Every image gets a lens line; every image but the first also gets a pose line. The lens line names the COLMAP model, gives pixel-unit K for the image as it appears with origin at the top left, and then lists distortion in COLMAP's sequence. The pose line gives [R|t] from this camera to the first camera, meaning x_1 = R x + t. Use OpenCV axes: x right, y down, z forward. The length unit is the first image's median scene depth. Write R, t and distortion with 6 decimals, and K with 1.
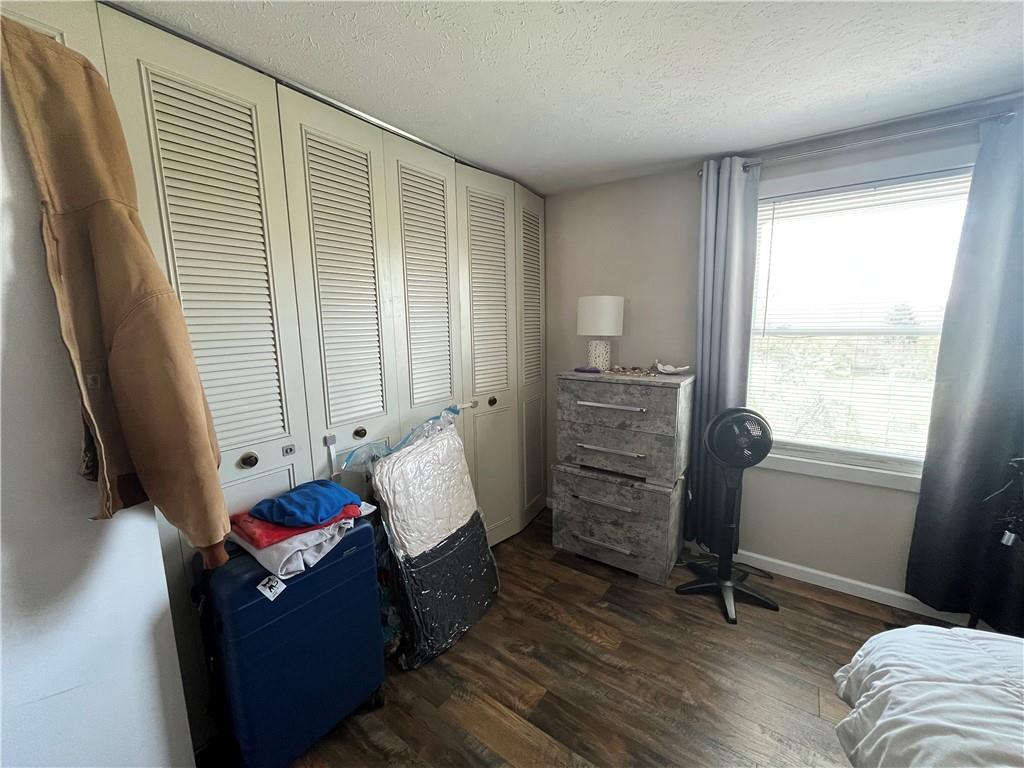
lens RADIAL K [[411.8, 0, 511.7], [0, 411.8, 387.5], [0, 0, 1]] dist [-0.002338, -0.000624]
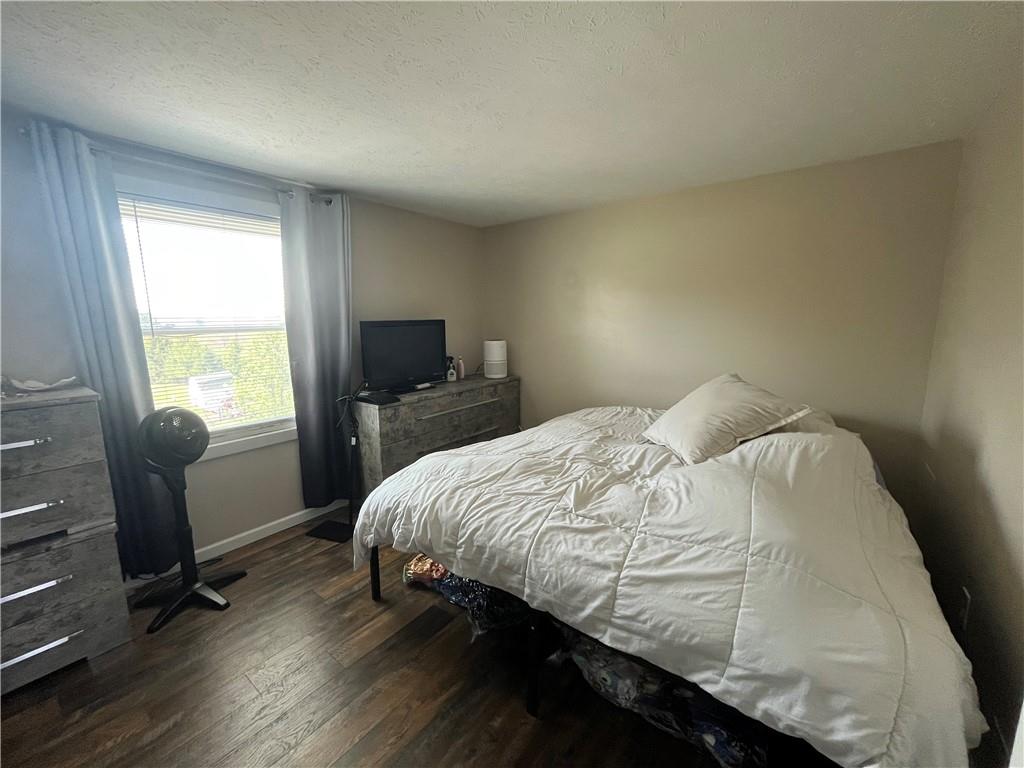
lens RADIAL K [[411.8, 0, 511.7], [0, 411.8, 387.5], [0, 0, 1]] dist [-0.002338, -0.000624]
pose [[0.040854, -0.155549, 0.986983, -0.363737], [0.167408, 0.974910, 0.146717, -0.006075], [-0.985041, 0.159235, 0.065869, 0.120303]]
